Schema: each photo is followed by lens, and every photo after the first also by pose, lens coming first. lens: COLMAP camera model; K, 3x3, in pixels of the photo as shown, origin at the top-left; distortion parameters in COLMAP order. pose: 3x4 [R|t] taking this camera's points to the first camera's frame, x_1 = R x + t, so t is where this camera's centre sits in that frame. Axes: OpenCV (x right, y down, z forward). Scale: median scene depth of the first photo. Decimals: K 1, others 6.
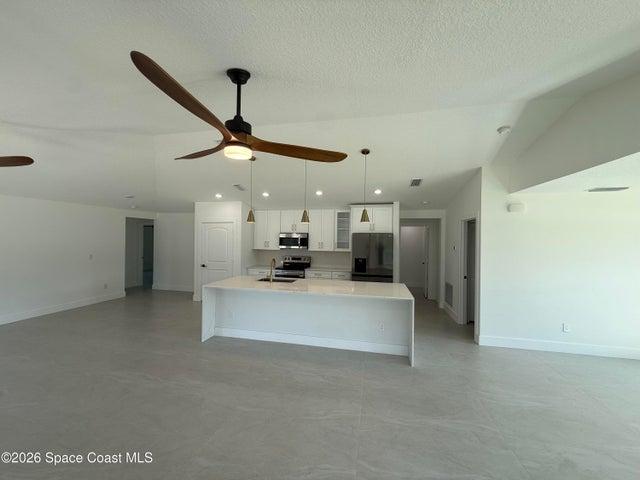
lens RADIAL K [[256.3, 0, 320.8], [0, 256.3, 240.6], [0, 0, 1]] dist [0.002508, 0.000839]
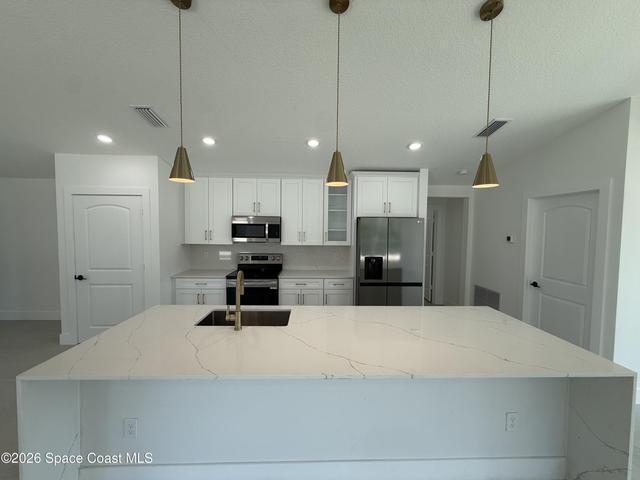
lens RADIAL K [[256.3, 0, 318.9], [0, 256.3, 238.5], [0, 0, 1]] dist [0.002508, 0.000839]
pose [[0.968519, -0.012803, 0.248611, -0.118171], [0.003478, 0.999275, 0.037909, -0.000013], [-0.248916, -0.035851, 0.967861, 0.388883]]
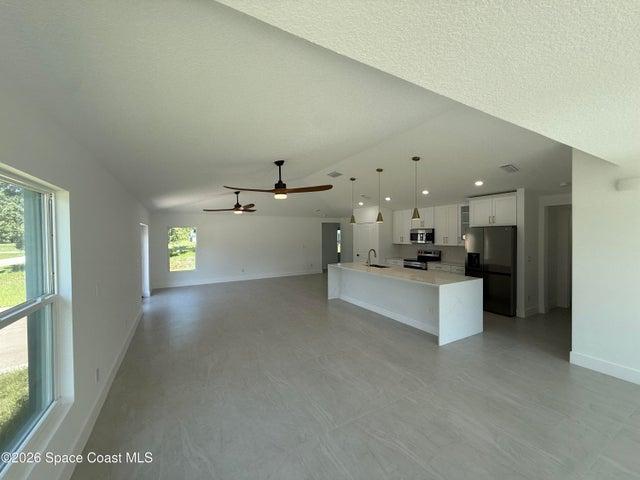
lens RADIAL K [[256.3, 0, 318.5], [0, 256.3, 239.3], [0, 0, 1]] dist [0.002508, 0.000839]
pose [[0.665161, -0.005261, -0.746682, 0.440786], [0.009466, 0.999954, 0.001387, 0.009361], [0.746640, -0.007991, 0.665180, -0.070512]]
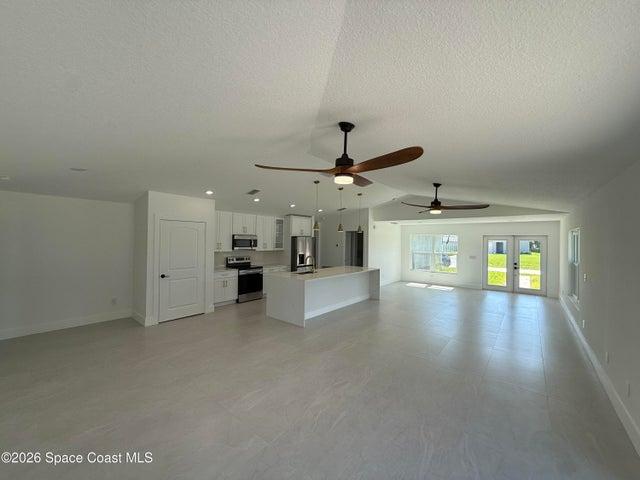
lens RADIAL K [[256.3, 0, 319.2], [0, 256.3, 239.5], [0, 0, 1]] dist [0.002508, 0.000839]
pose [[0.452824, -0.000709, 0.891600, -0.964719], [-0.003087, 0.999992, 0.002363, -0.015119], [-0.891595, -0.003822, 0.452818, 0.245363]]
